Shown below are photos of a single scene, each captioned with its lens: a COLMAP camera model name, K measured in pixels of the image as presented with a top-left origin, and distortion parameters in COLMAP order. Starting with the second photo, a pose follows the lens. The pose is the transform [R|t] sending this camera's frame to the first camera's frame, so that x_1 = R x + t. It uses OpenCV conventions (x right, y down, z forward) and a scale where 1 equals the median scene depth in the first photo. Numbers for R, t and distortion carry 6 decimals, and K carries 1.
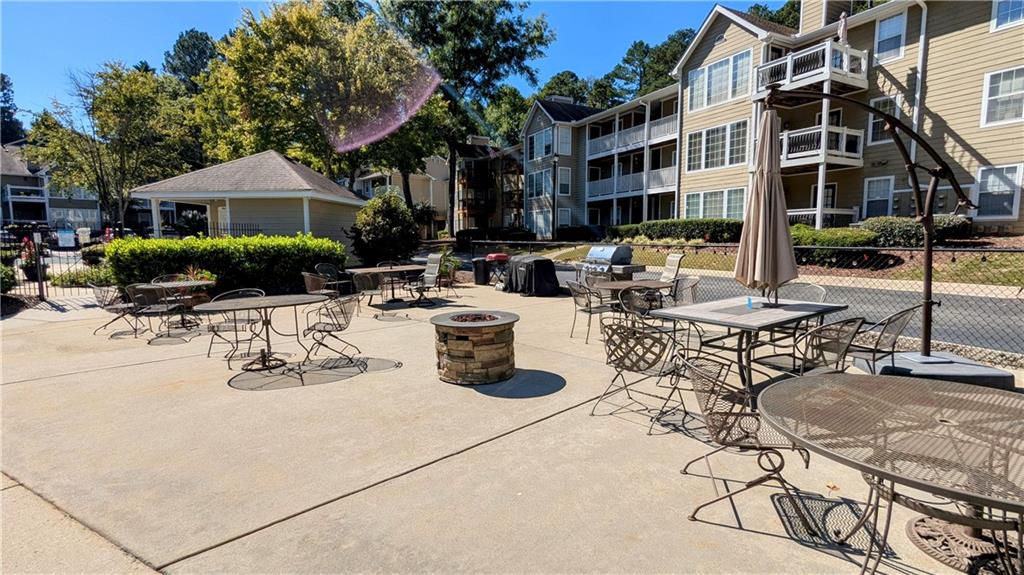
lens RADIAL K [[481.9, 0, 514.8], [0, 481.9, 287.3], [0, 0, 1]] dist [0.000496, -0.000206]
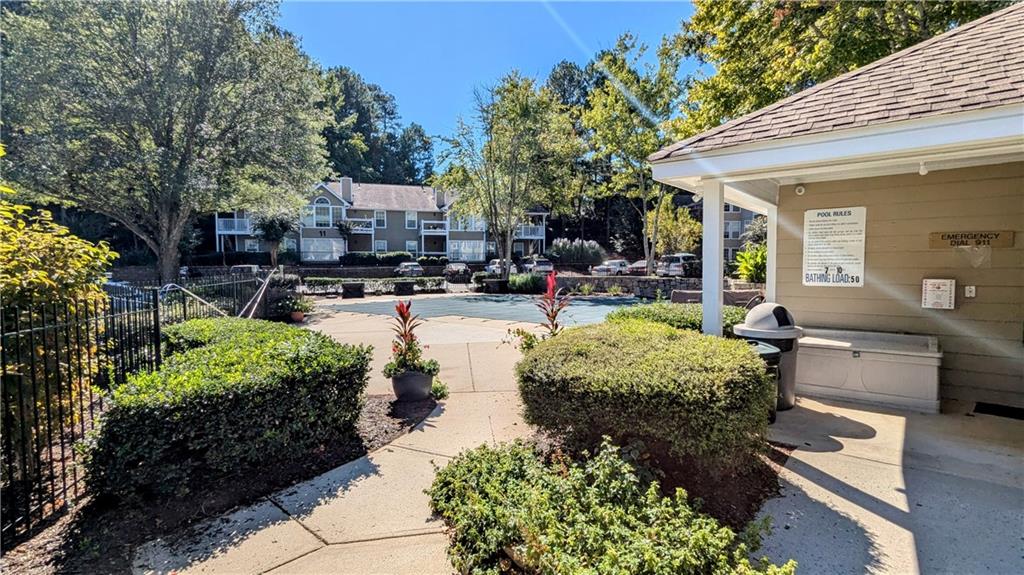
lens RADIAL K [[481.9, 0, 511.7], [0, 481.9, 289.0], [0, 0, 1]] dist [0.000496, -0.000206]
pose [[0.804969, 0.030368, -0.592539, -0.237911], [-0.057472, 0.997984, -0.026930, -0.039411], [0.590527, 0.055732, 0.805091, 0.249615]]
